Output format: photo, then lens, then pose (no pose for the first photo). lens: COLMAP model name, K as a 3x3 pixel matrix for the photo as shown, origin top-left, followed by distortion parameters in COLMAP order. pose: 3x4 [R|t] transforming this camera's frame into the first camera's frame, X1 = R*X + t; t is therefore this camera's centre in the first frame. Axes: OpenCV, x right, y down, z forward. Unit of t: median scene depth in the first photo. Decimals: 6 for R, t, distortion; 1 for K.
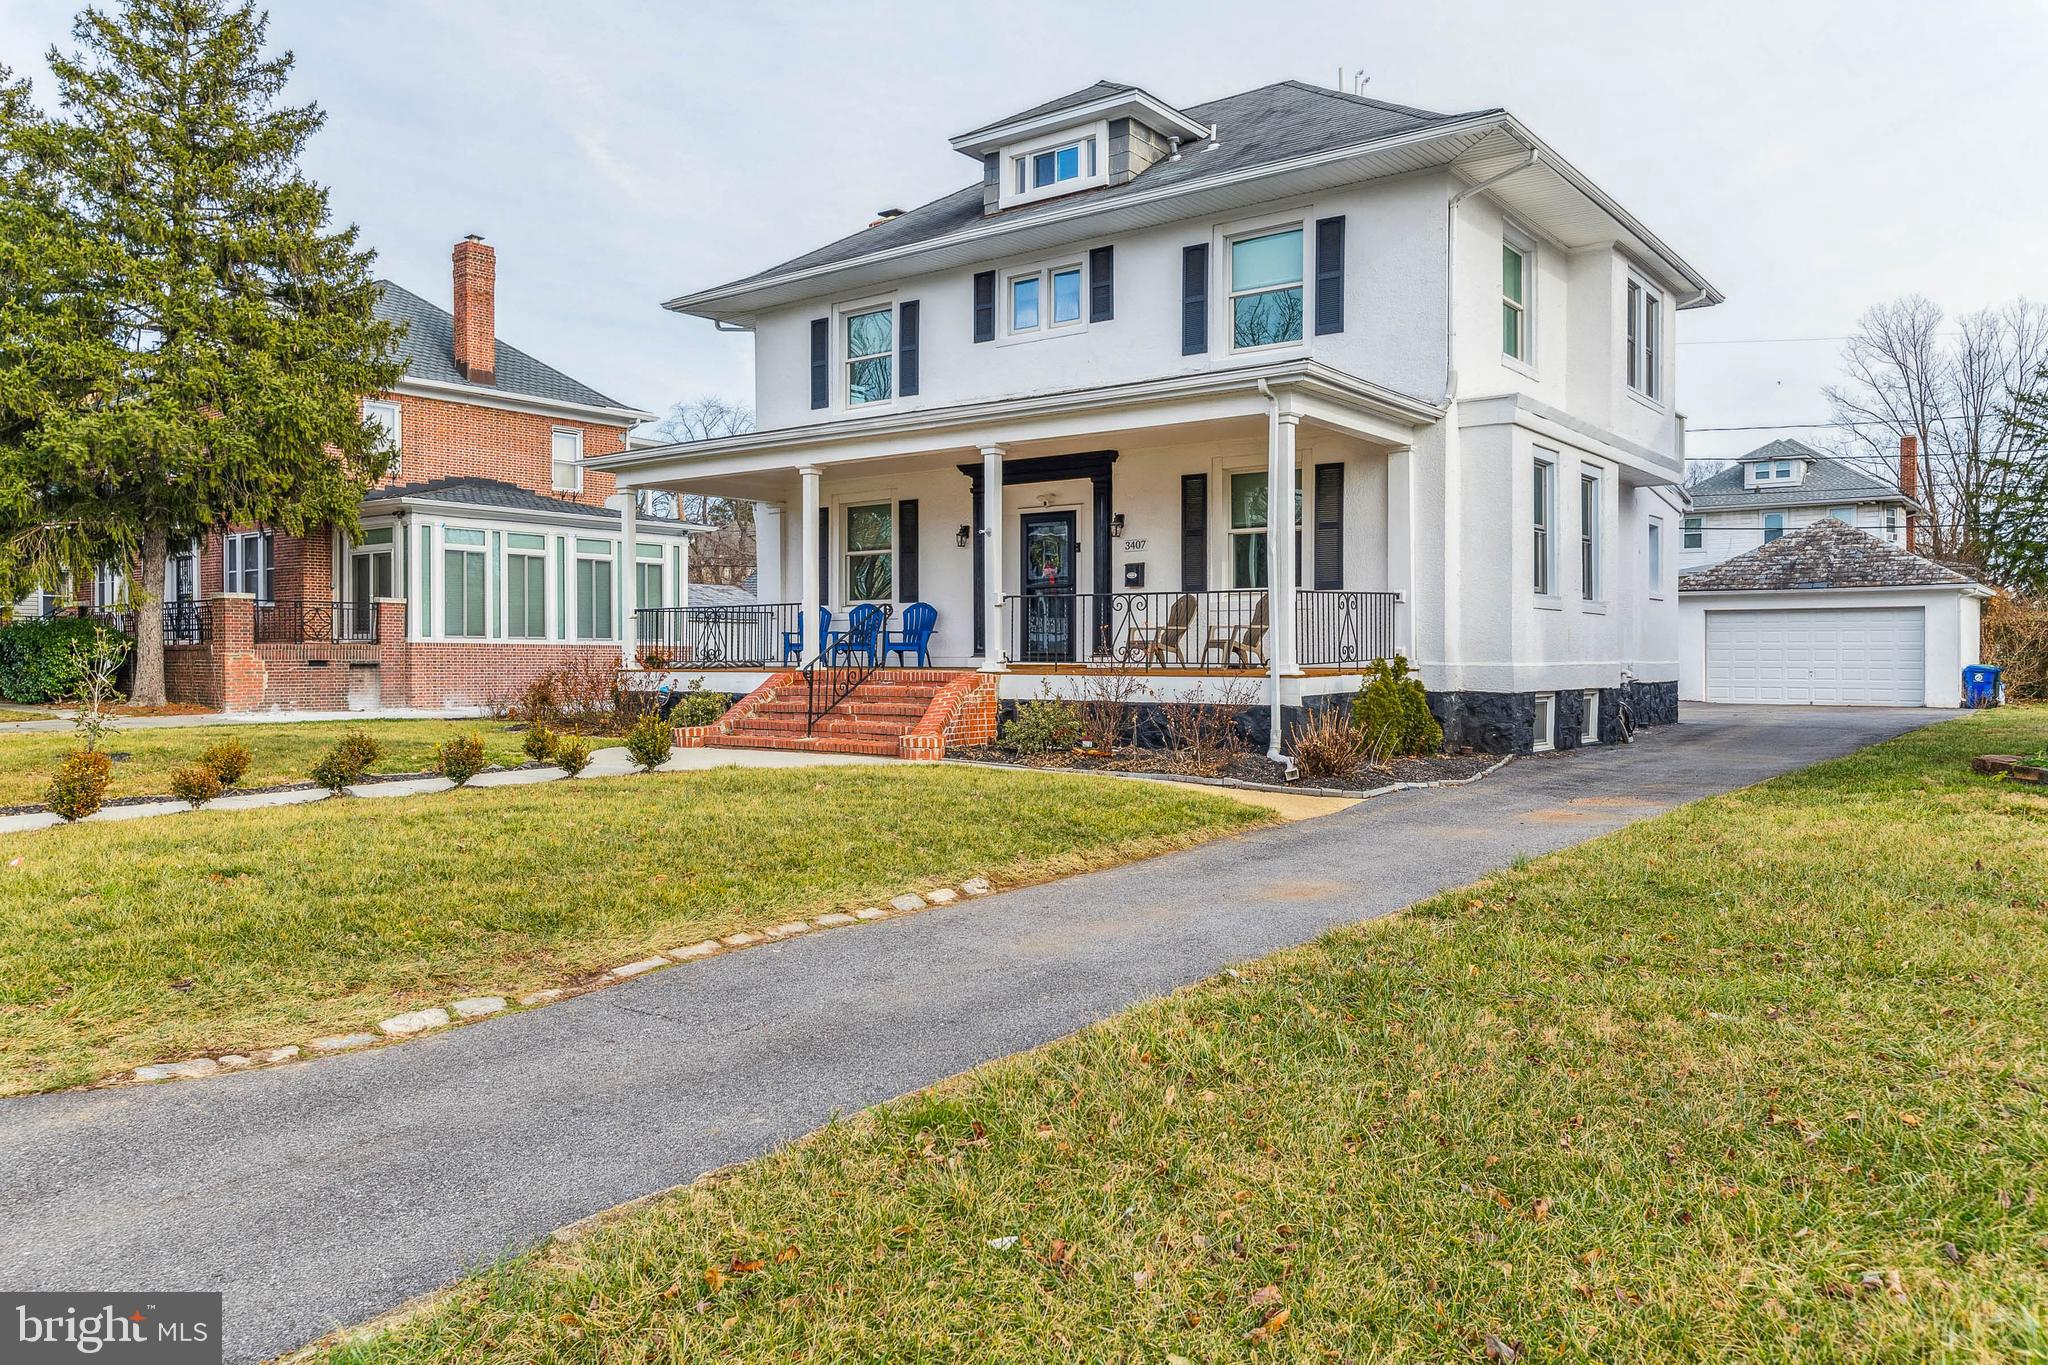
lens RADIAL K [[1479.7, 0, 1070.3], [0, 1479.7, 661.7], [0, 0, 1]] dist [0.048242, 0.000034]
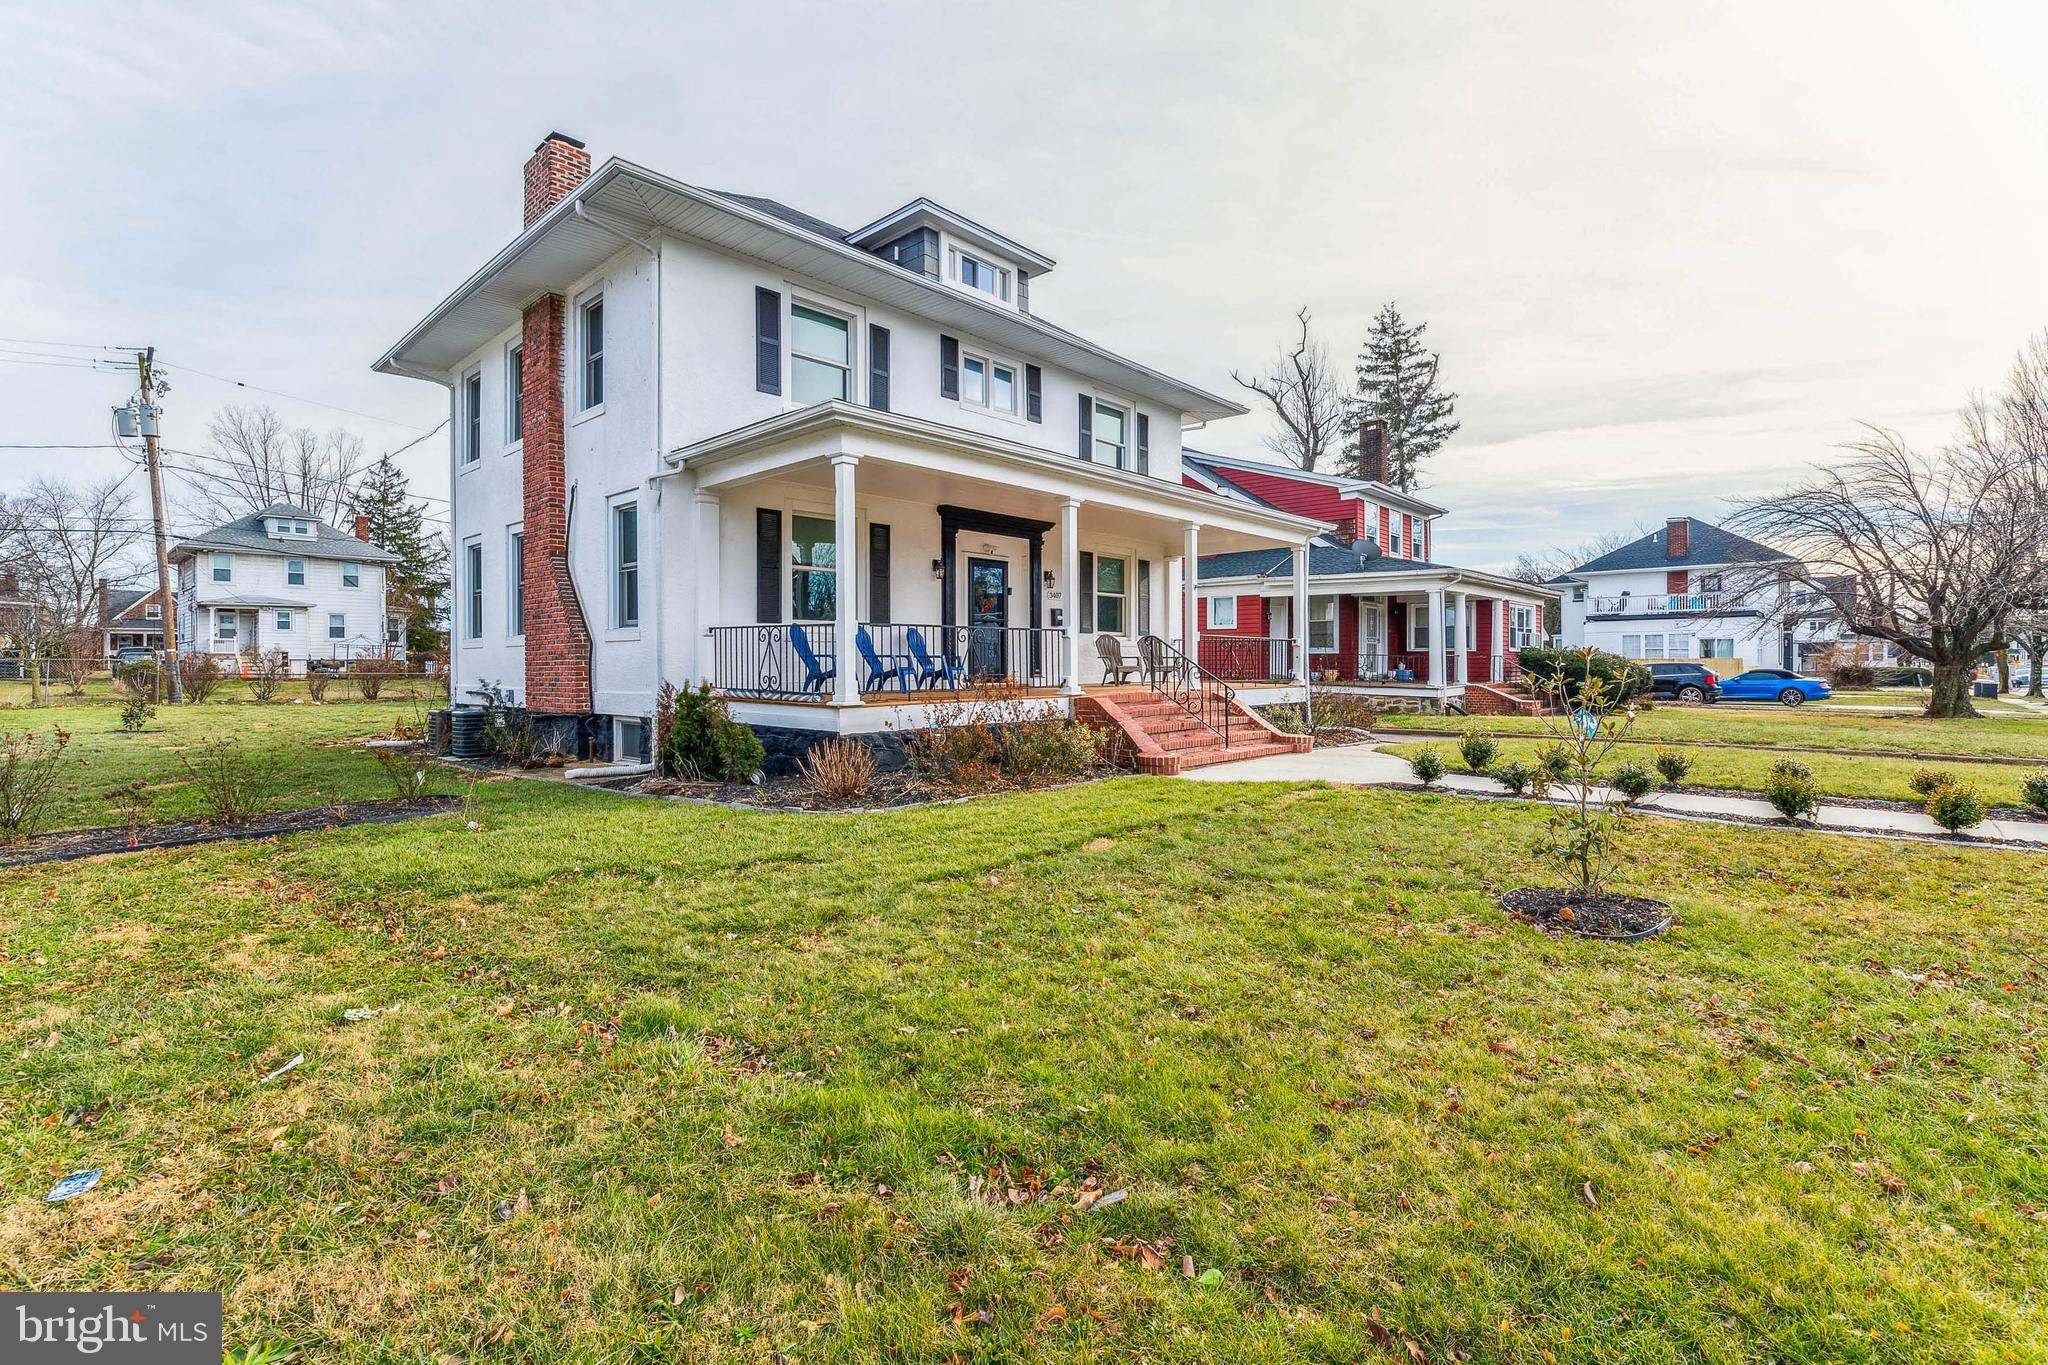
lens RADIAL K [[910.6, 0, 1022.4], [0, 910.6, 678.5], [0, 0, 1]] dist [-0.007816, -0.001775]
pose [[0.120648, -0.016458, 0.992559, -0.744446], [0.006363, 0.999855, 0.015805, -0.014712], [-0.992675, 0.004408, 0.120736, 0.870861]]
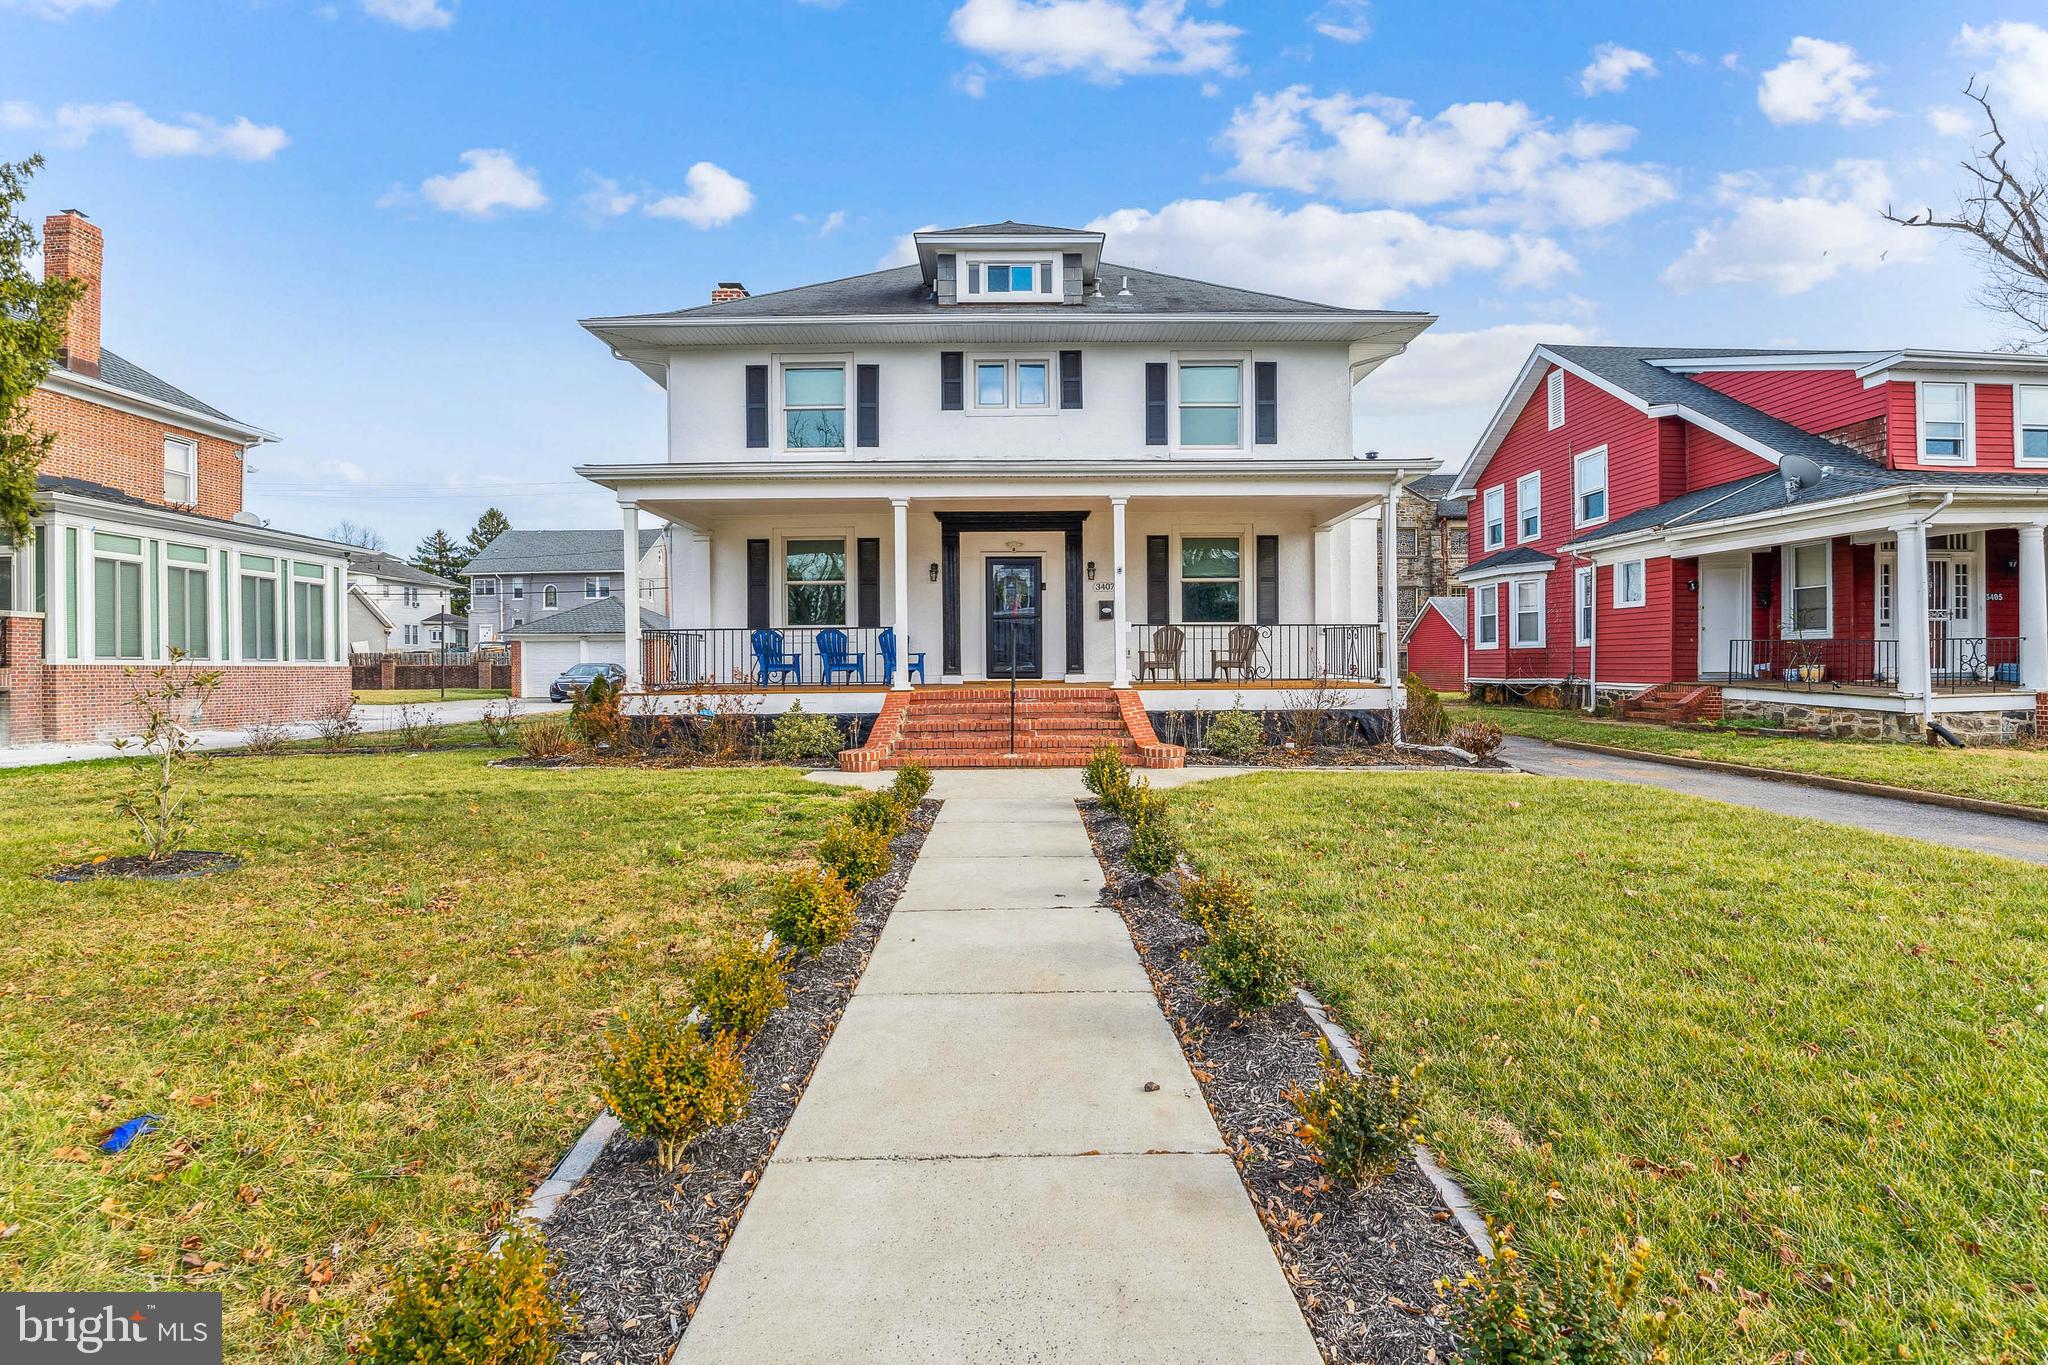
lens RADIAL K [[910.6, 0, 1031.8], [0, 910.6, 672.4], [0, 0, 1]] dist [-0.007816, -0.001775]
pose [[0.795582, -0.011104, 0.605744, -0.455468], [0.009971, 0.999937, 0.005234, -0.008661], [-0.605764, 0.001876, 0.795642, 0.384673]]
